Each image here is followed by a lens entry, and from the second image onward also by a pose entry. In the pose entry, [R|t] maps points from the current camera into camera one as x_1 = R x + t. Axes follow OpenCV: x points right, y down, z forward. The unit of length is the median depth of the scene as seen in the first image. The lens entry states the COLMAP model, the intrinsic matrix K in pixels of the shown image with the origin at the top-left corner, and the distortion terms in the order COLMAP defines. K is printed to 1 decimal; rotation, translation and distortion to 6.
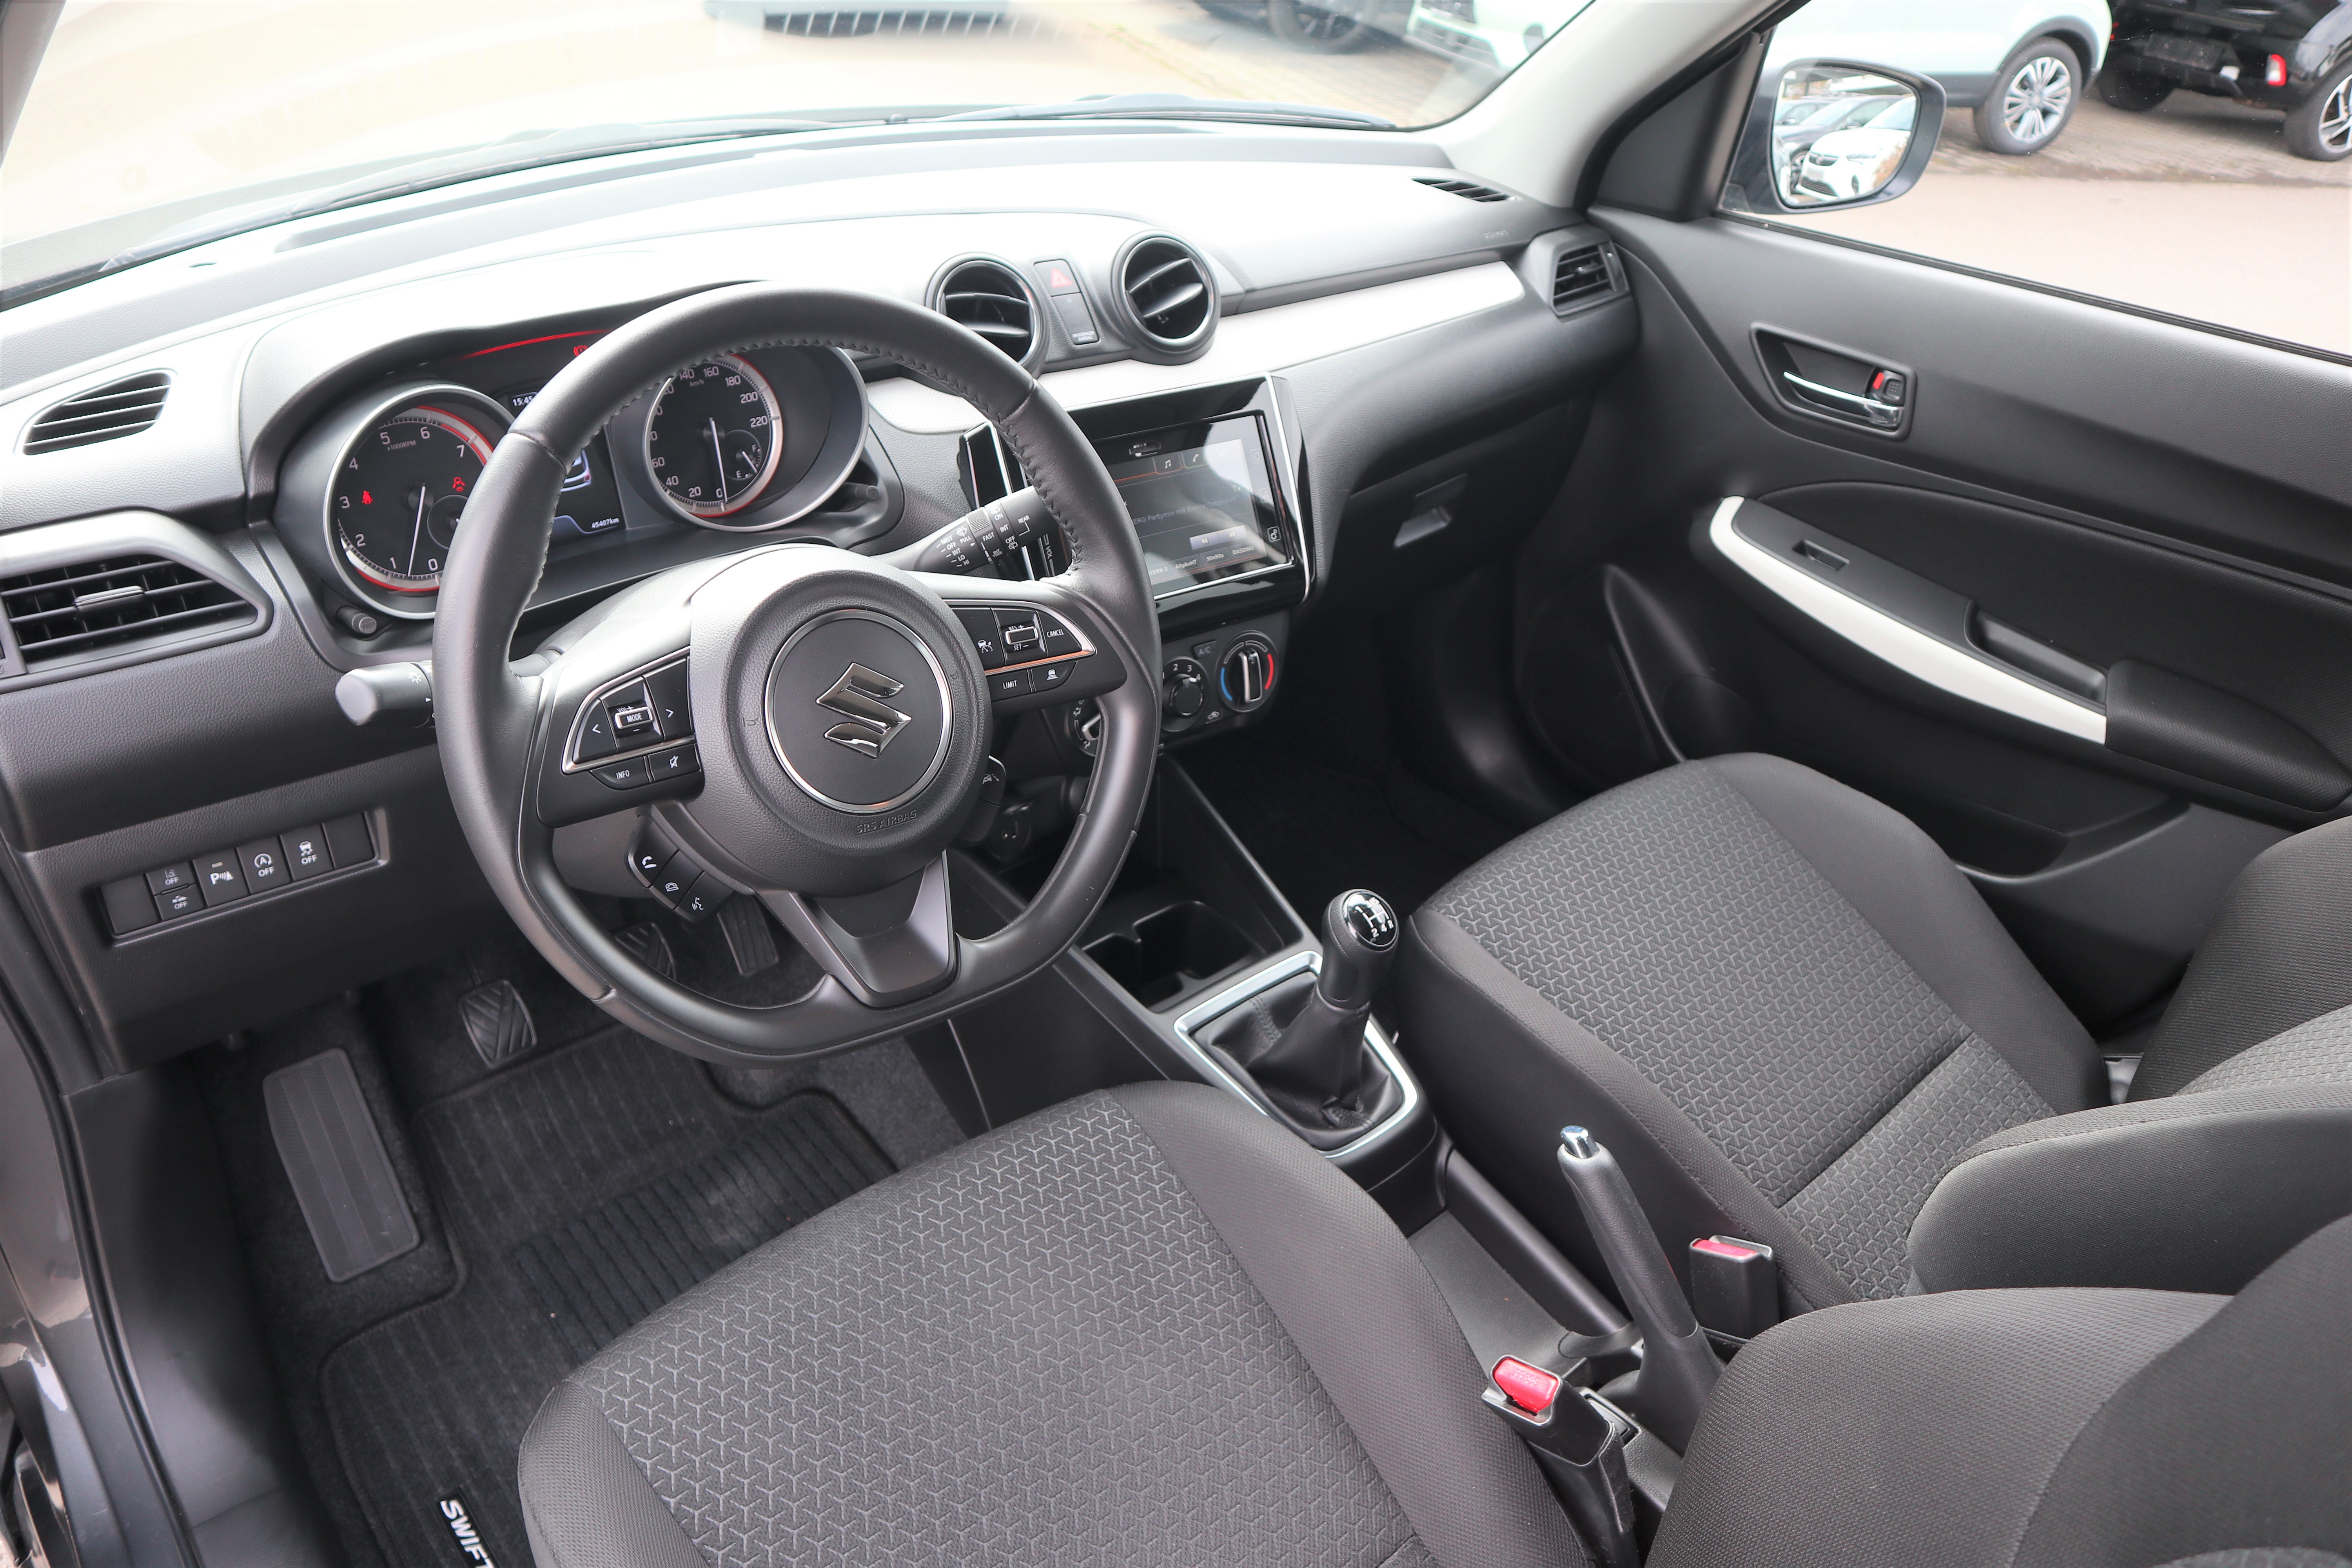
lens RADIAL K [[1664.2, 0, 1181.6], [0, 1664.2, 729.1], [0, 0, 1]] dist [-0.050799, 0.000834]
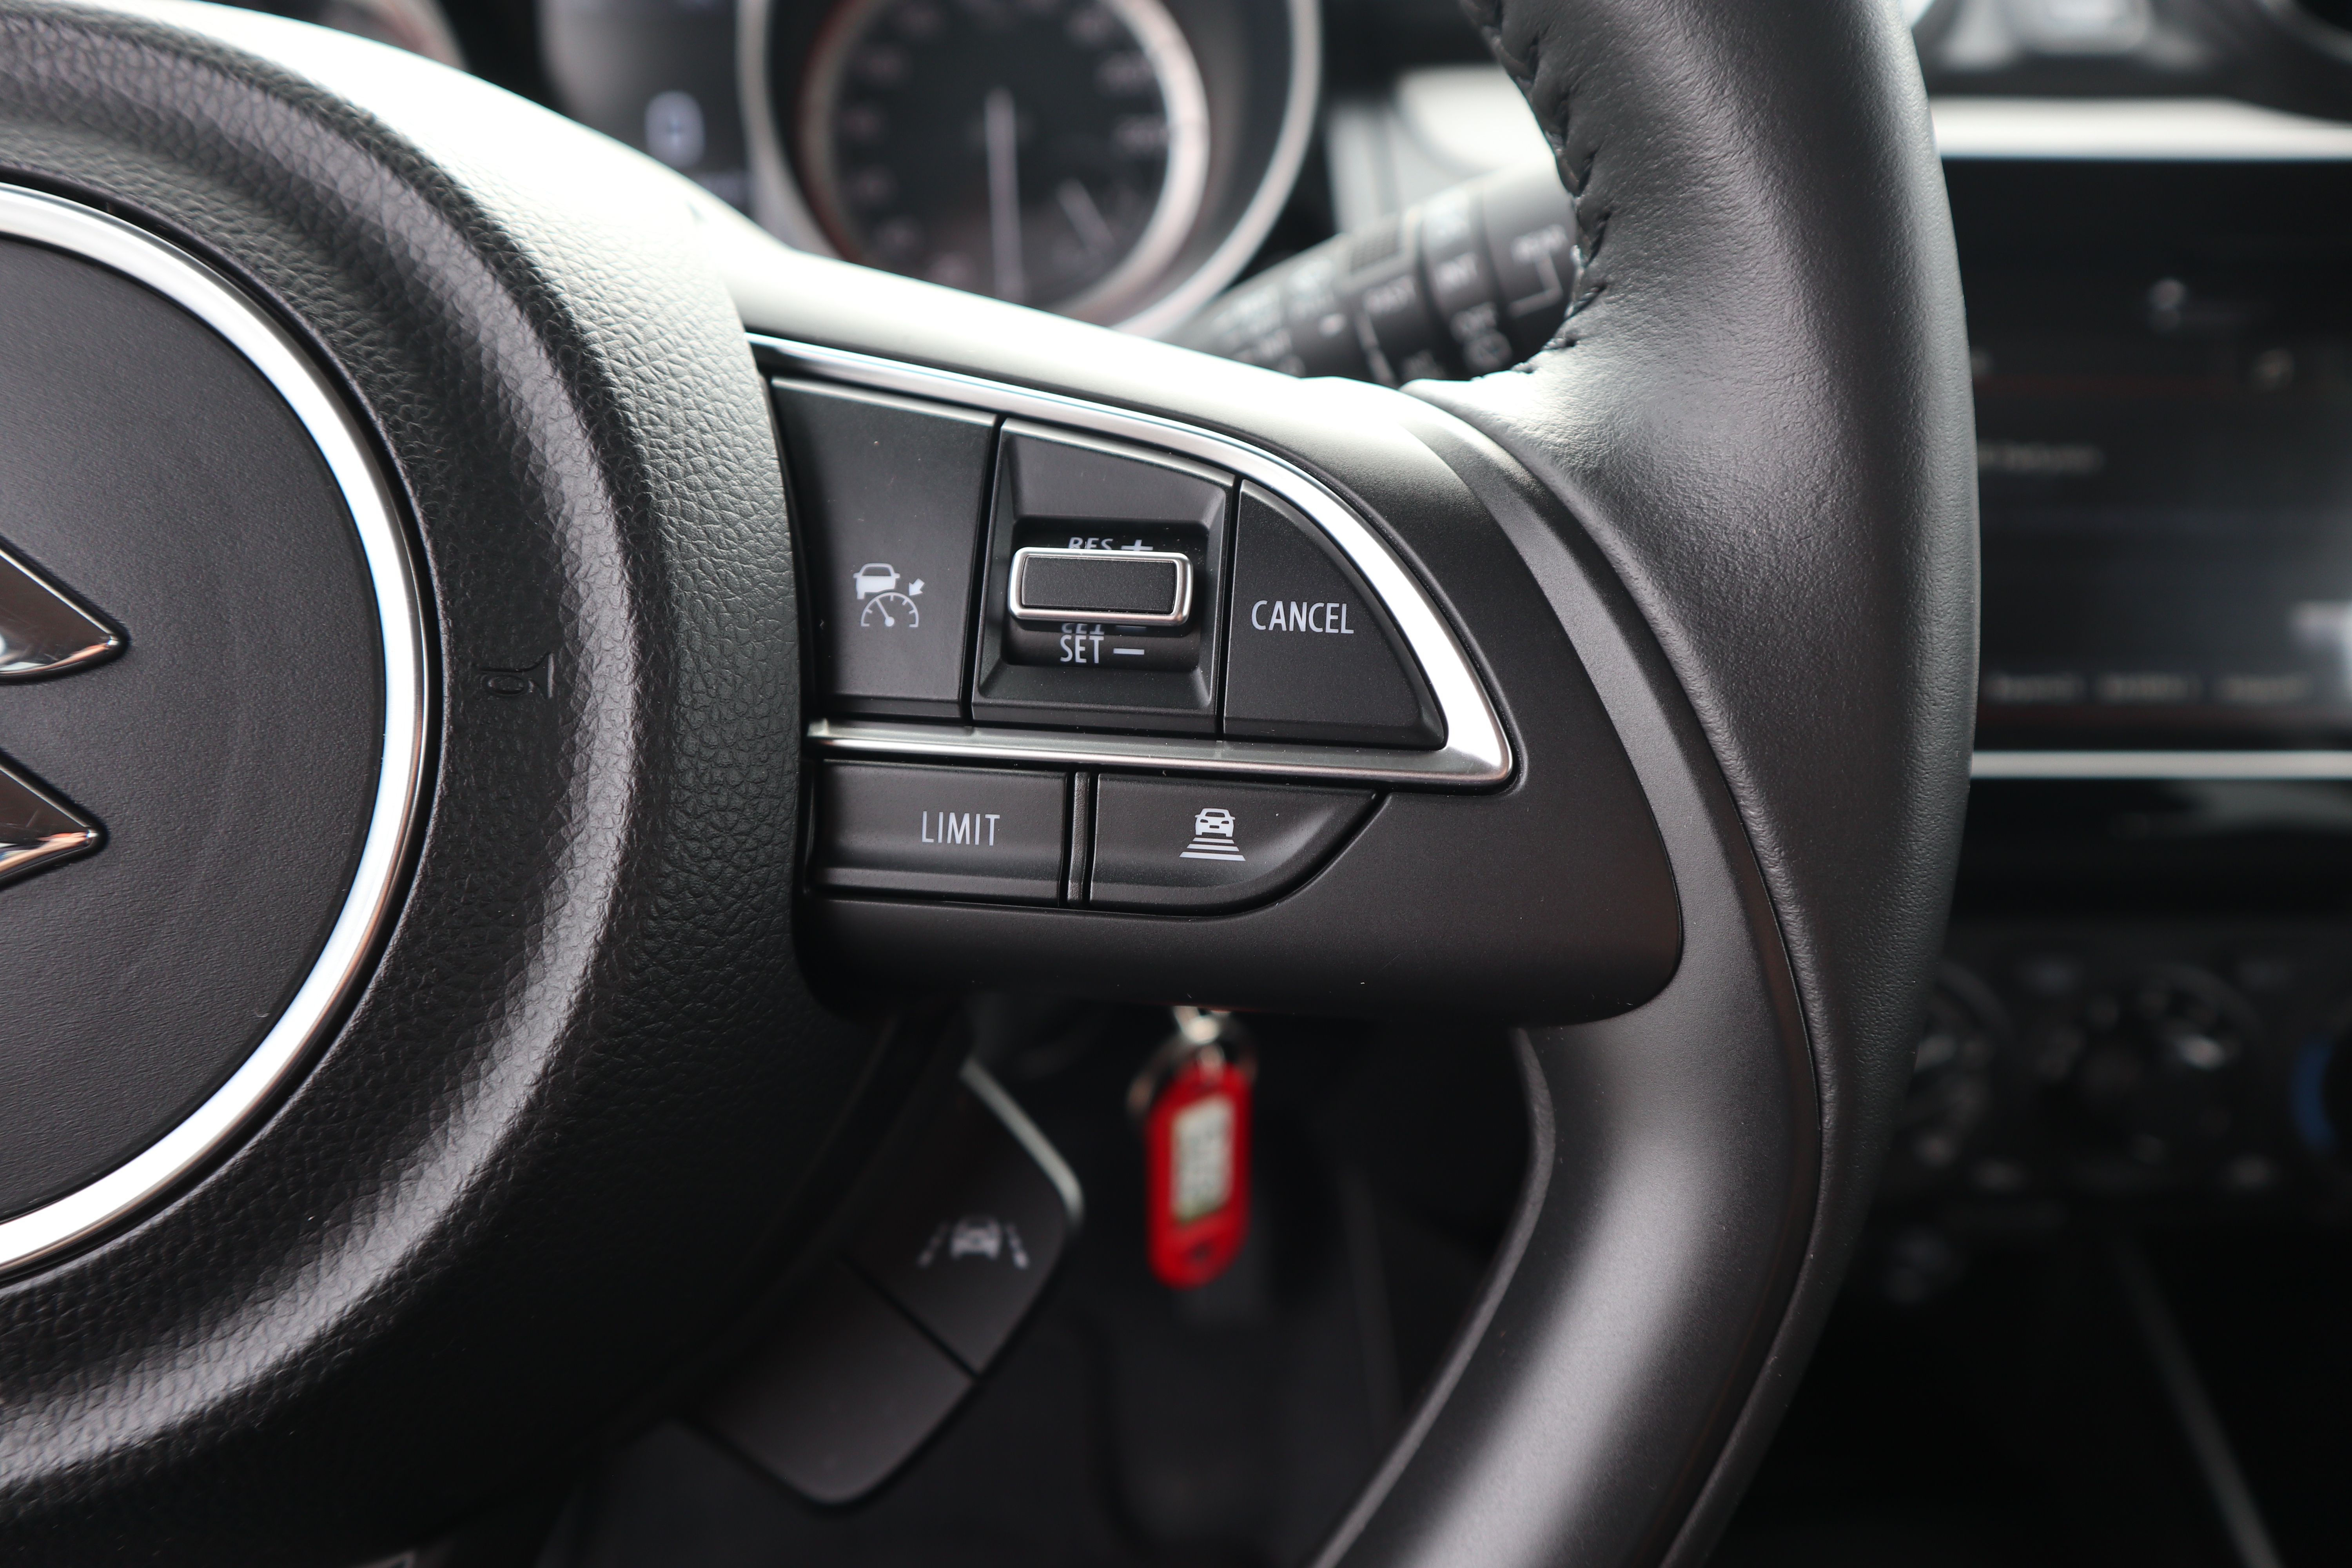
lens RADIAL K [[1682.5, 0, 1176.0], [0, 1682.5, 784.0], [0, 0, 1]] dist [-0.141502, 0.110199]
pose [[0.799029, 0.206329, -0.564783, 0.015270], [-0.255762, 0.966701, -0.008681, -0.029173], [0.544185, 0.151387, 0.825194, 0.695505]]
